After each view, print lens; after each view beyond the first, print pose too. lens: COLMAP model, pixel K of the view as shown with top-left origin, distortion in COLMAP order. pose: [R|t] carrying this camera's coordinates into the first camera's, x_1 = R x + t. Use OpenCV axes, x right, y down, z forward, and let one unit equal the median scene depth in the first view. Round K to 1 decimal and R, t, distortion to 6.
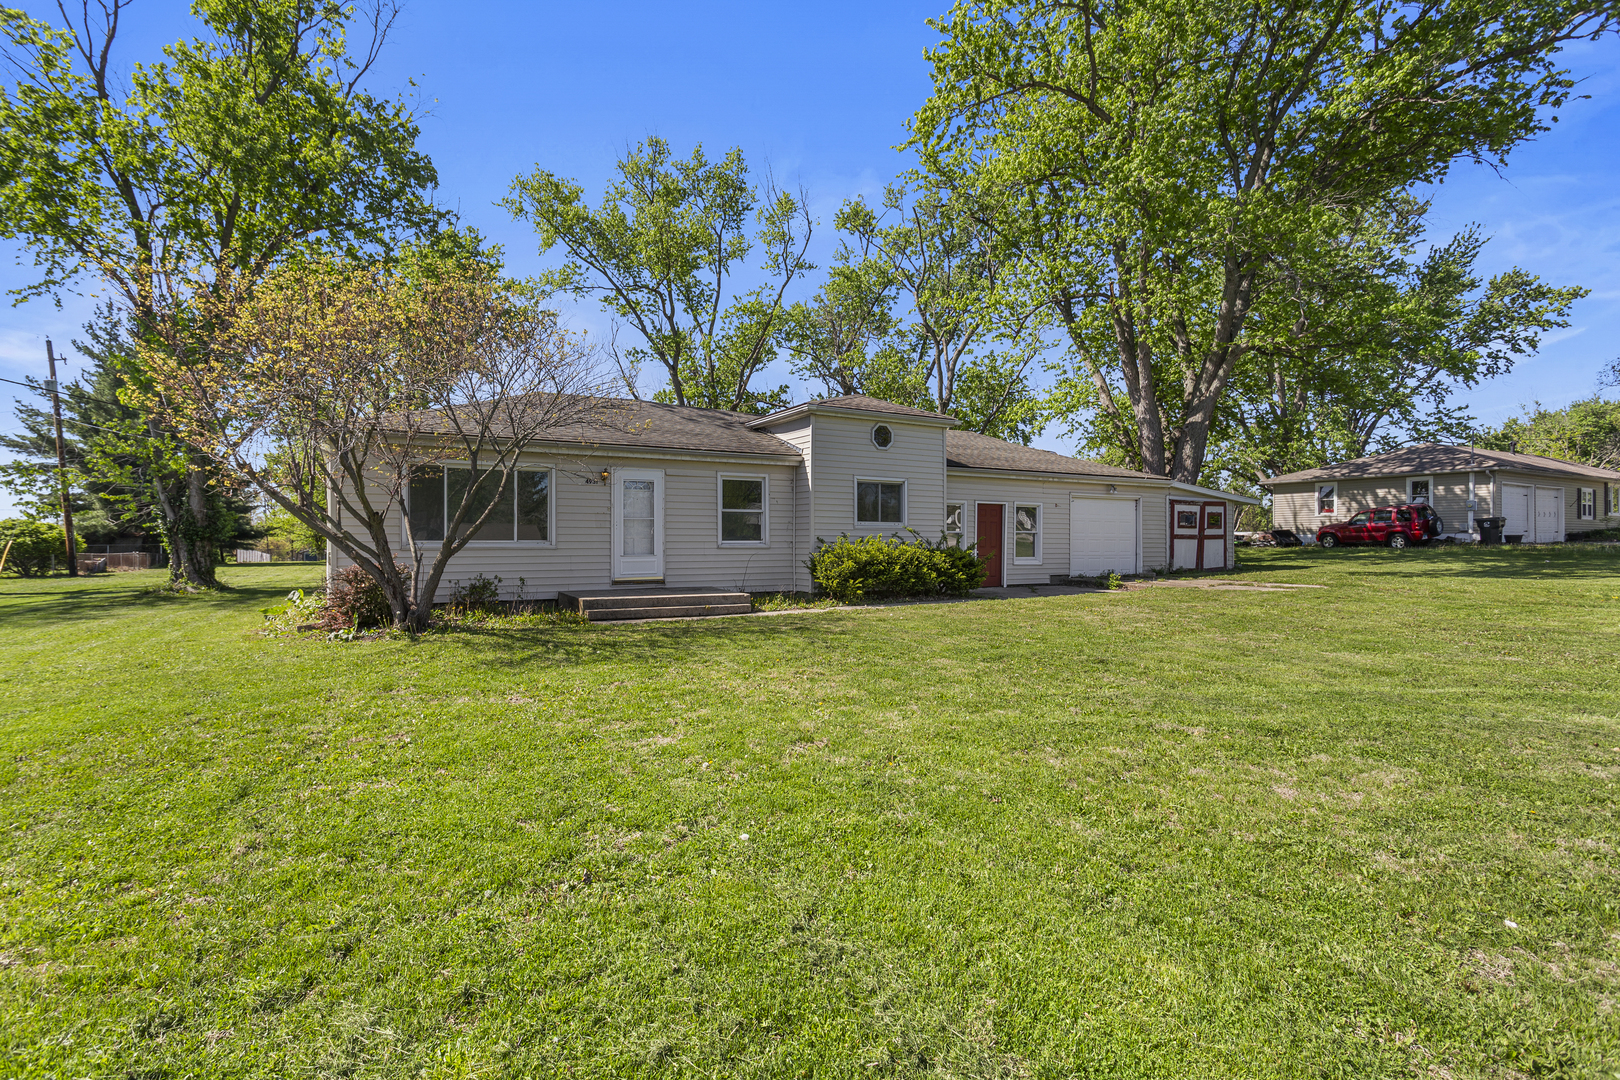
lens RADIAL K [[775.9, 0, 799.8], [0, 775.9, 515.7], [0, 0, 1]] dist [-0.002364, 0.010497]
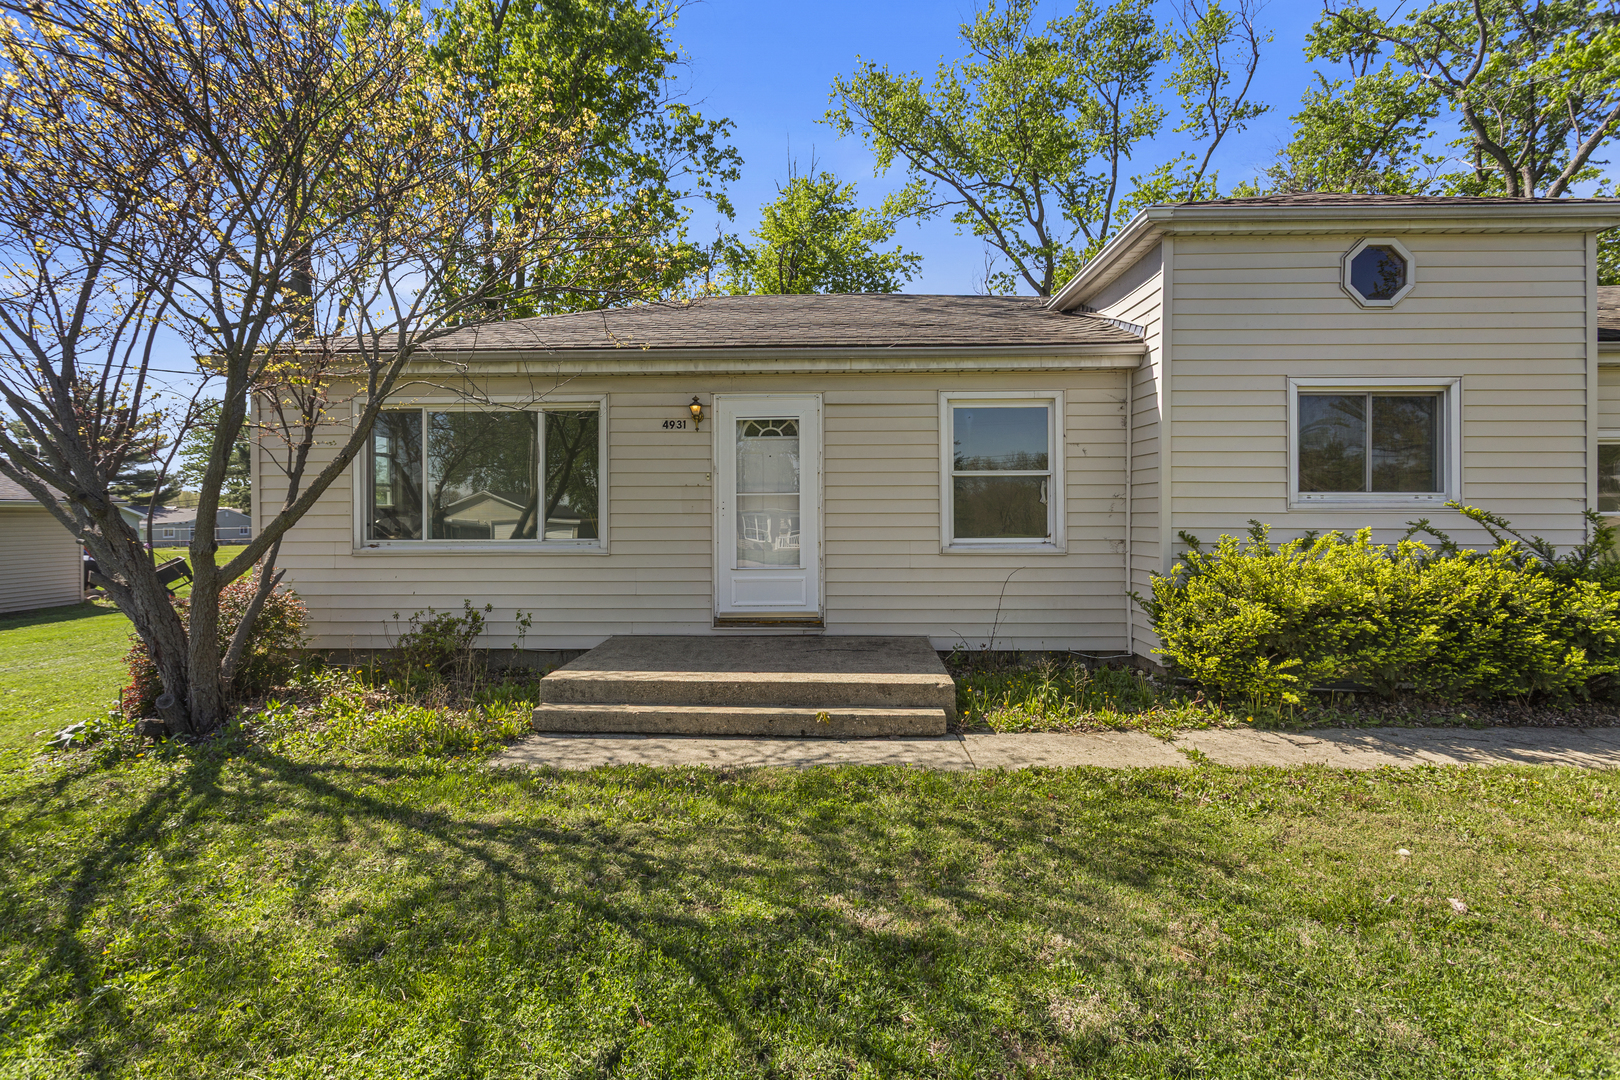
lens RADIAL K [[775.9, 0, 799.8], [0, 775.9, 515.7], [0, 0, 1]] dist [-0.002364, 0.010497]
pose [[0.855189, 0.000485, -0.518316, 0.044603], [0.018256, 0.999351, 0.031056, 0.001503], [0.517994, -0.036021, 0.854625, 0.377946]]
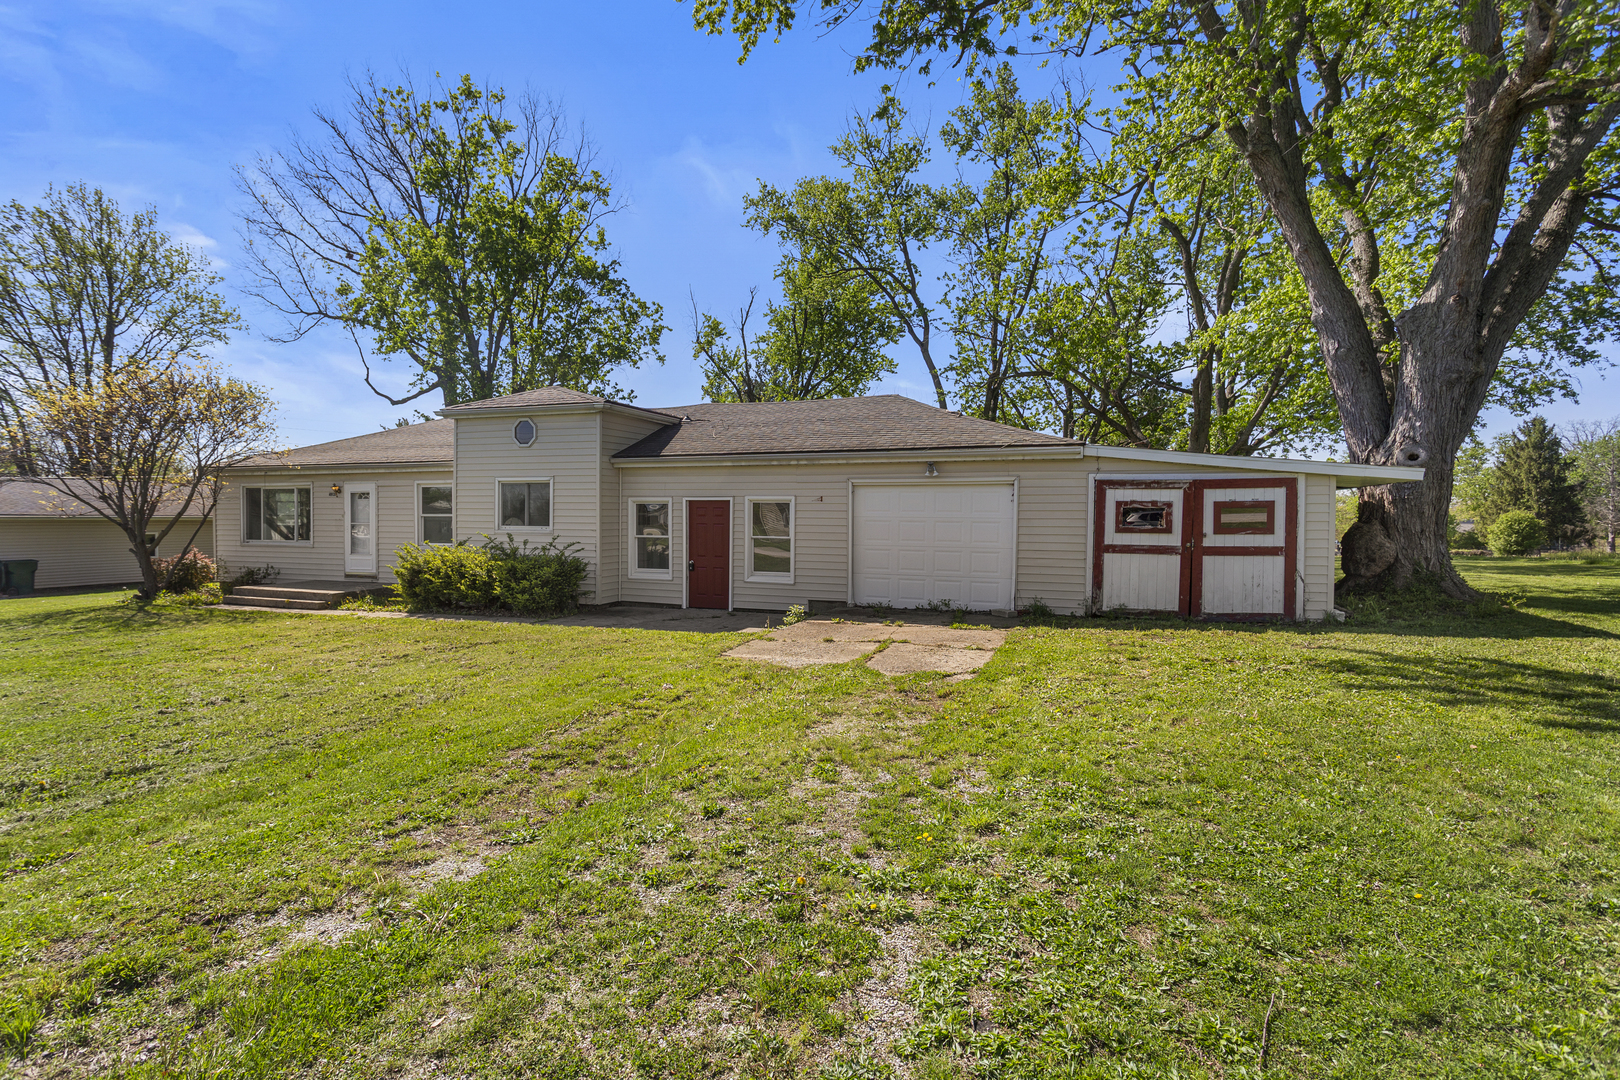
lens RADIAL K [[775.9, 0, 799.8], [0, 775.9, 515.7], [0, 0, 1]] dist [-0.002364, 0.010497]
pose [[0.655577, 0.000263, -0.755128, 0.733694], [0.020470, 0.999626, 0.018119, -0.009862], [0.754851, -0.027335, 0.655327, 0.471054]]
